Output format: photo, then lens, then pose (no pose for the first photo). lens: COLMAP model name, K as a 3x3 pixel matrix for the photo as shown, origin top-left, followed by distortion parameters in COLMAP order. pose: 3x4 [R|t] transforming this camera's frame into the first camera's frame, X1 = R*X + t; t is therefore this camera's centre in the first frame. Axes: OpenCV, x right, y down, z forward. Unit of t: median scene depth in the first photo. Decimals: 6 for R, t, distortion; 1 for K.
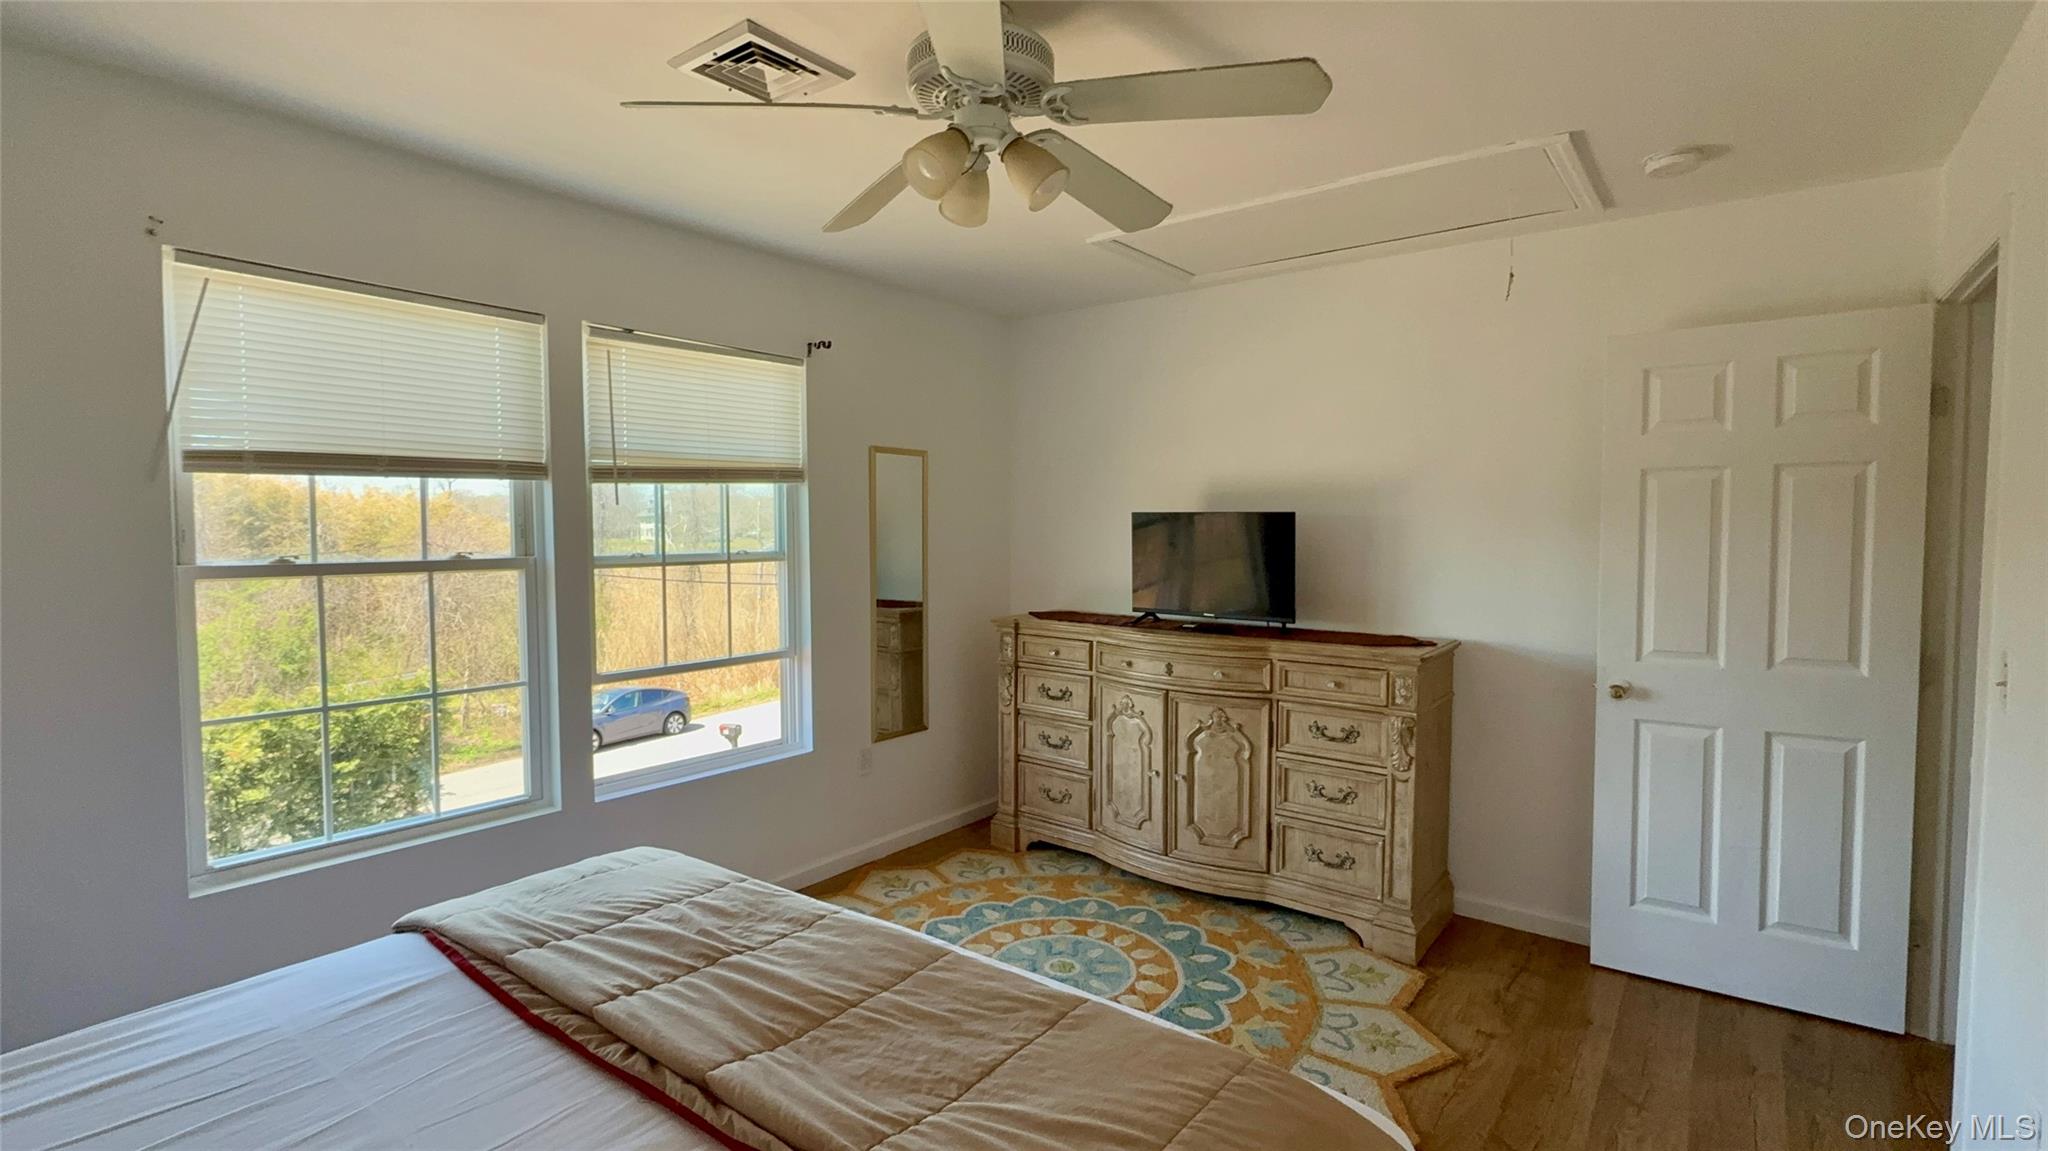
lens RADIAL K [[935.6, 0, 1019.2], [0, 935.6, 580.4], [0, 0, 1]] dist [0.001417, 0.000324]
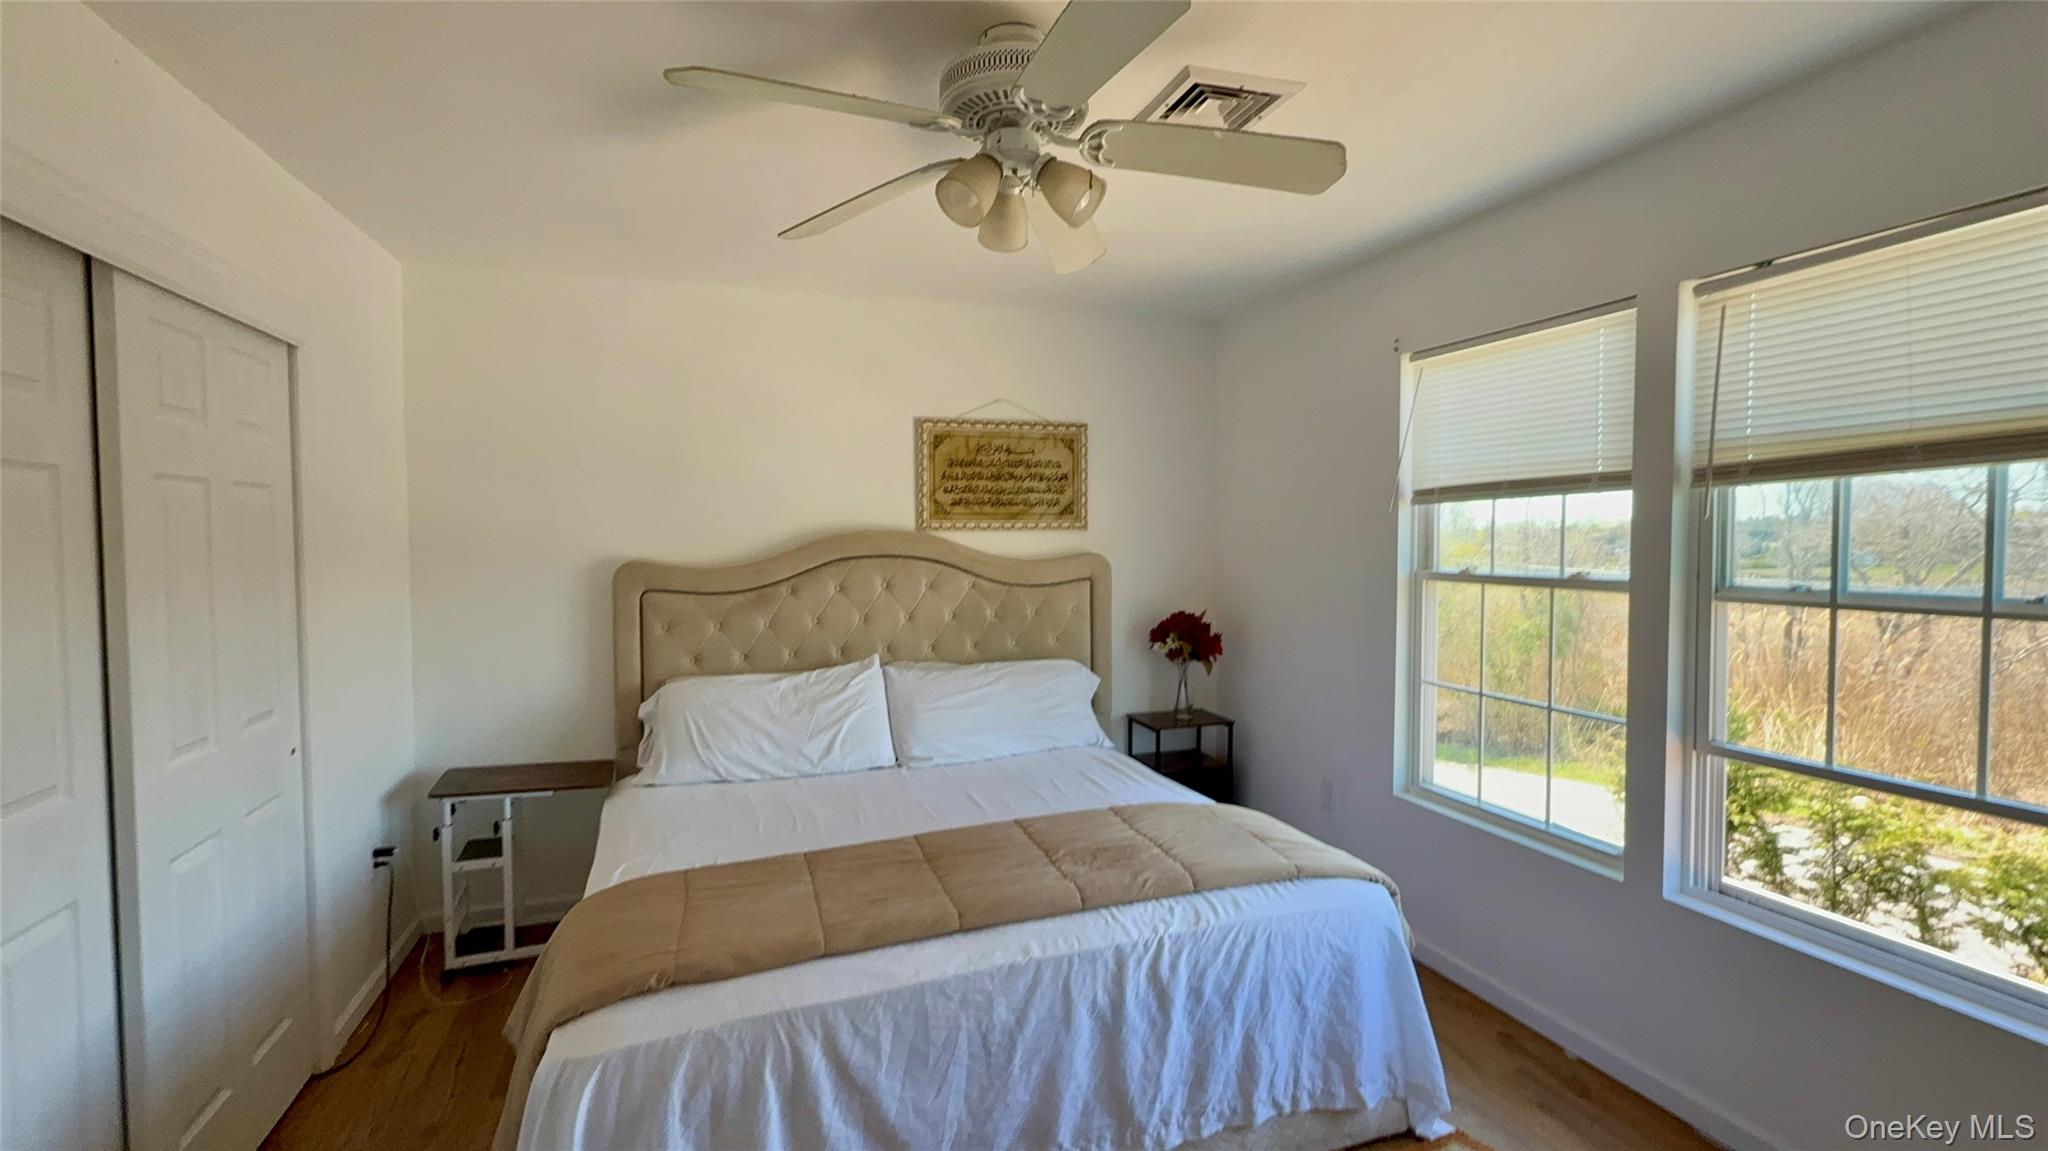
lens RADIAL K [[935.6, 0, 1022.0], [0, 935.6, 564.4], [0, 0, 1]] dist [0.001417, 0.000324]
pose [[-0.538561, 0.042072, -0.841535, 0.540920], [-0.028968, 0.997238, 0.068395, -0.087427], [0.842088, 0.061212, -0.535855, 1.054147]]
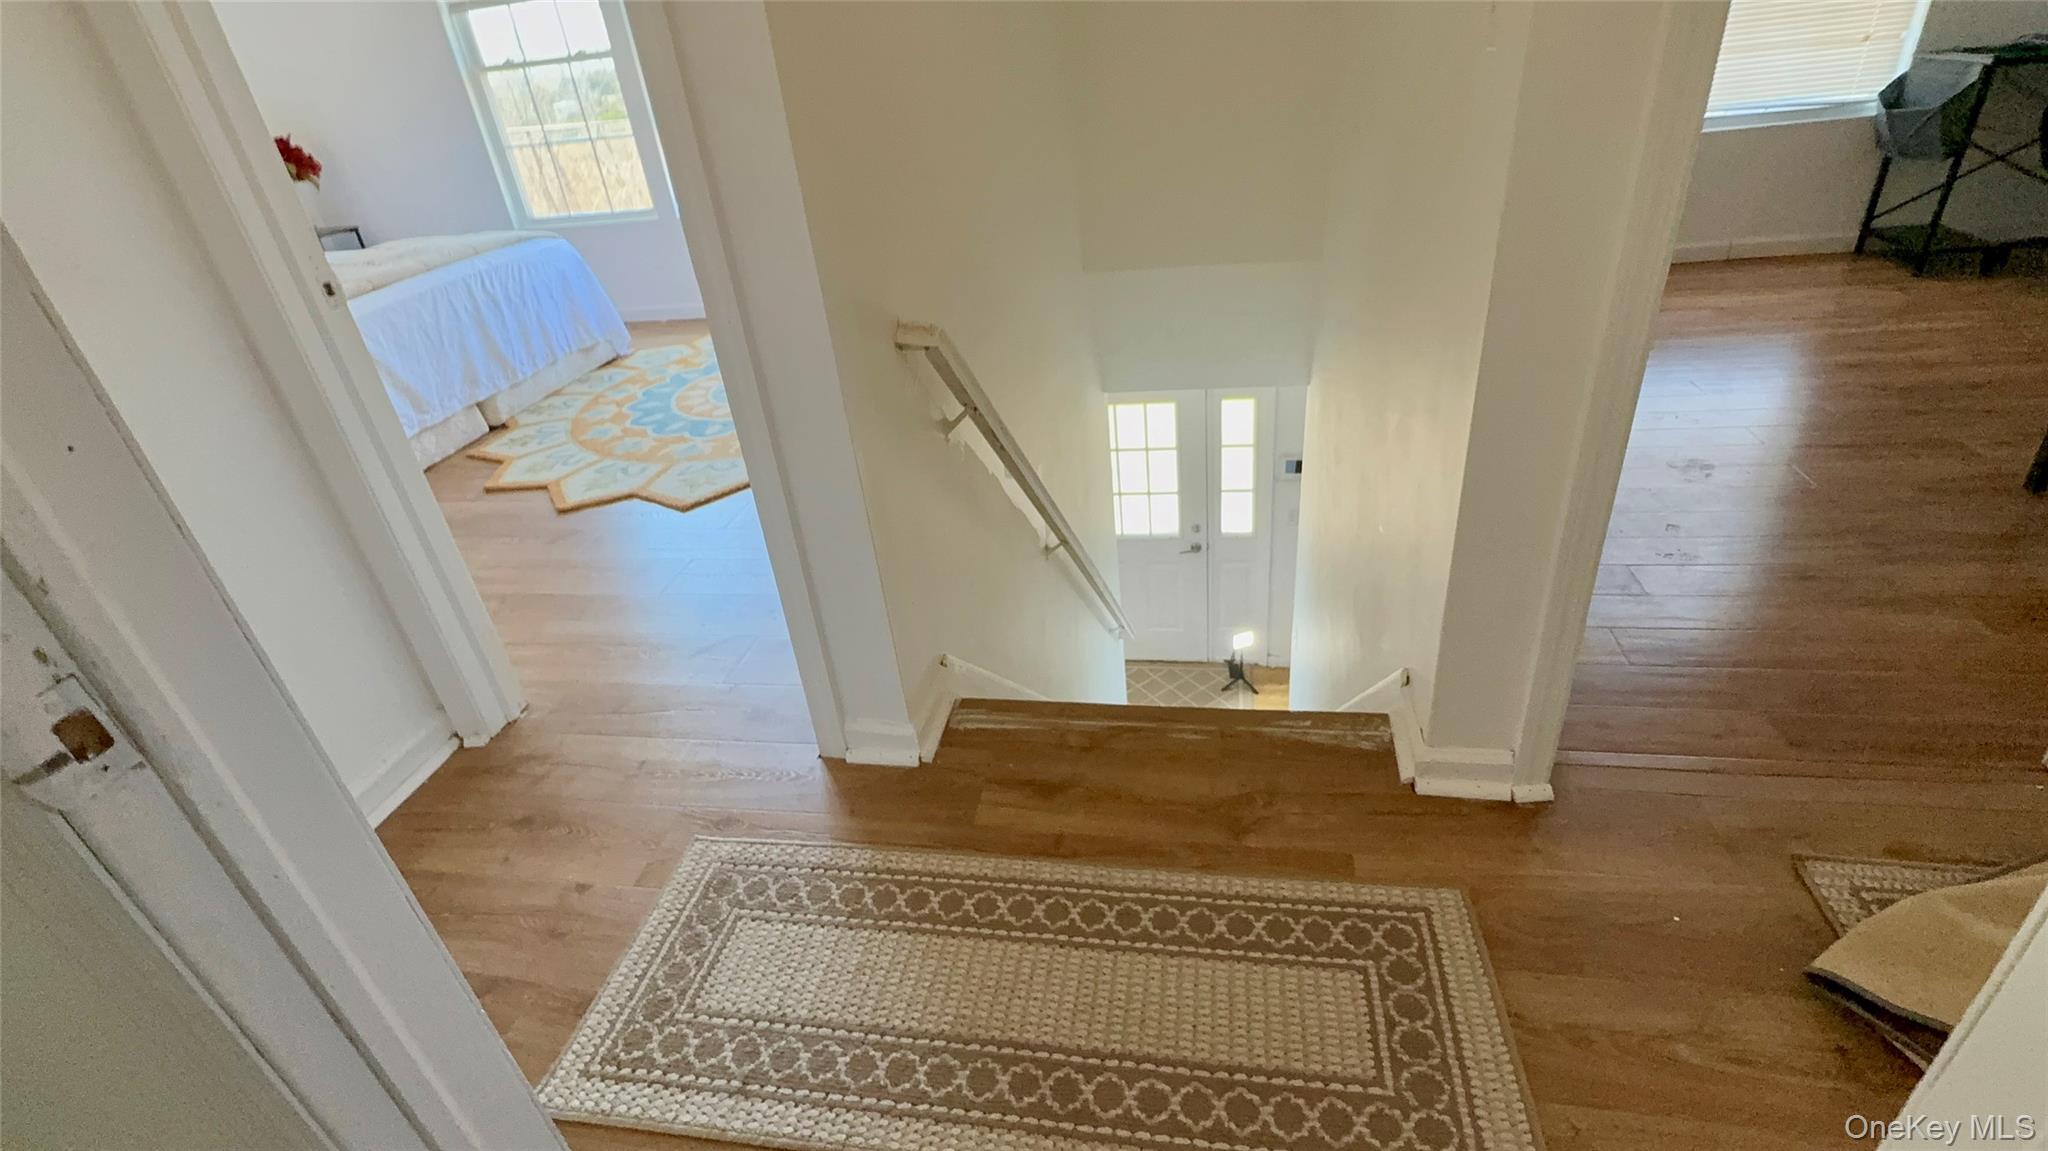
lens RADIAL K [[935.6, 0, 1021.8], [0, 935.6, 581.9], [0, 0, 1]] dist [0.001417, 0.000324]
pose [[0.464613, 0.409591, -0.785092, 1.506740], [0.053894, 0.871872, 0.486759, 0.031173], [0.883872, -0.268466, 0.383009, 0.817894]]
